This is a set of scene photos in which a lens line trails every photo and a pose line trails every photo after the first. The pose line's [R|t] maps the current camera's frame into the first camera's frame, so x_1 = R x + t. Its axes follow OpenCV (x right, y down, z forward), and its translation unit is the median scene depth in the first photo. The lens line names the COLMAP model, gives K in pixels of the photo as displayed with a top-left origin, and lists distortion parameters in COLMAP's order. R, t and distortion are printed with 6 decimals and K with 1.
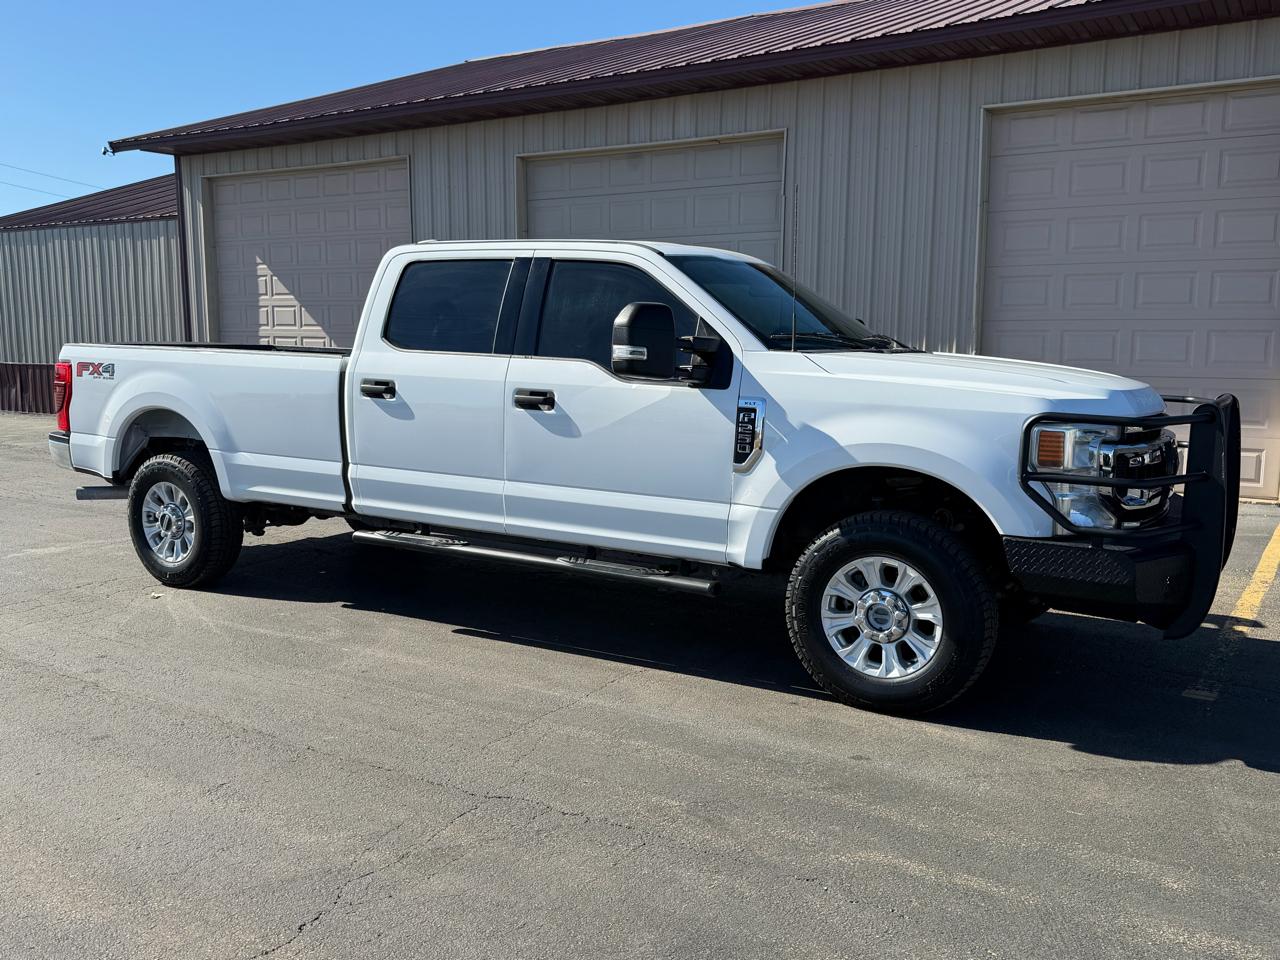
lens RADIAL K [[1190.2, 0, 642.0], [0, 1190.2, 498.3], [0, 0, 1]] dist [0.004718, 0.000000]
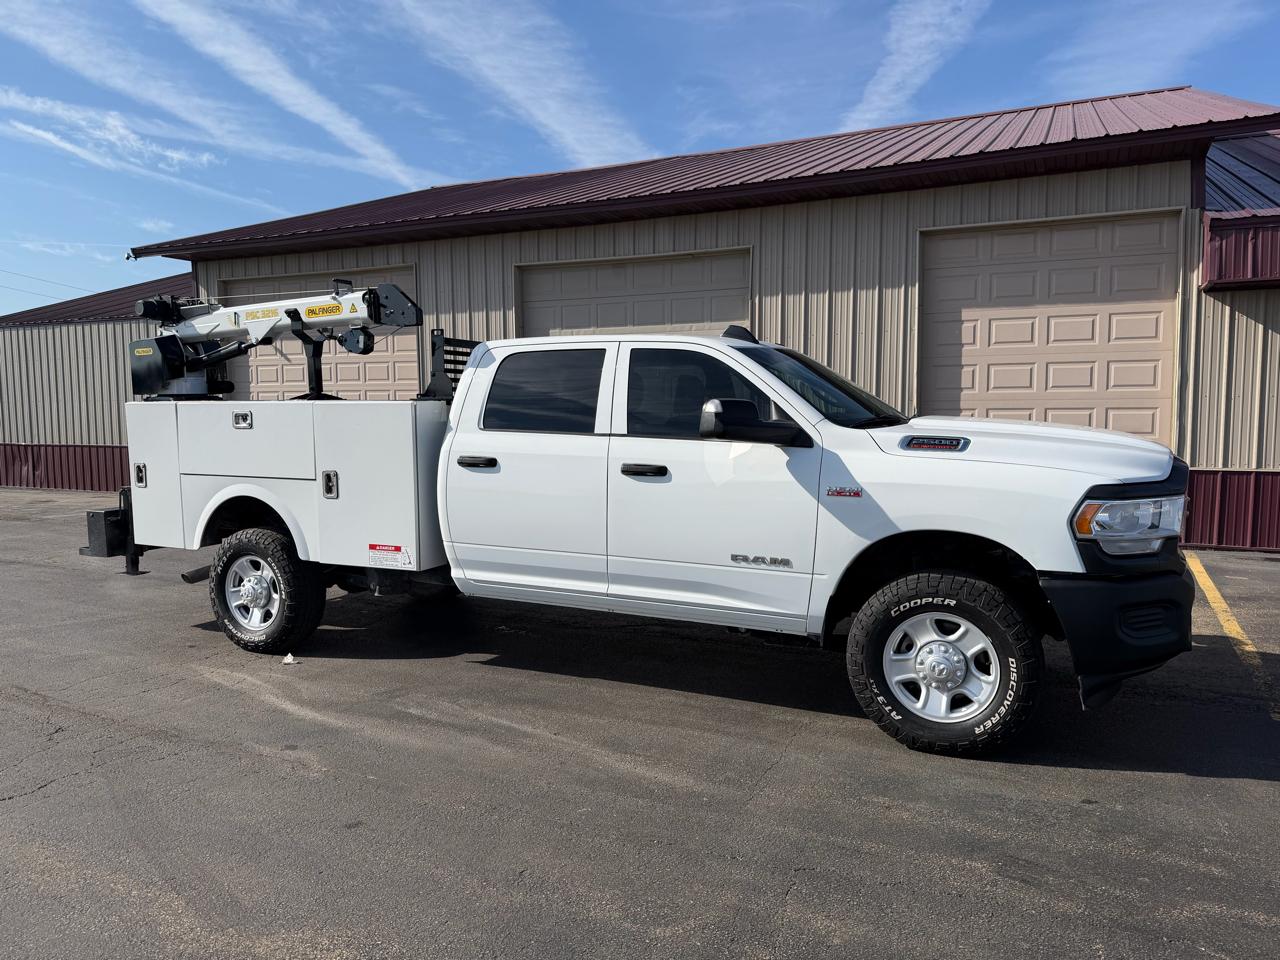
lens RADIAL K [[922.6, 0, 636.3], [0, 922.6, 482.4], [0, 0, 1]] dist [0.008554, -0.014398]
pose [[0.989184, -0.017837, 0.145589, -0.124489], [0.026785, 0.997855, -0.059730, -0.010342], [-0.144212, 0.062984, 0.987540, 0.080560]]
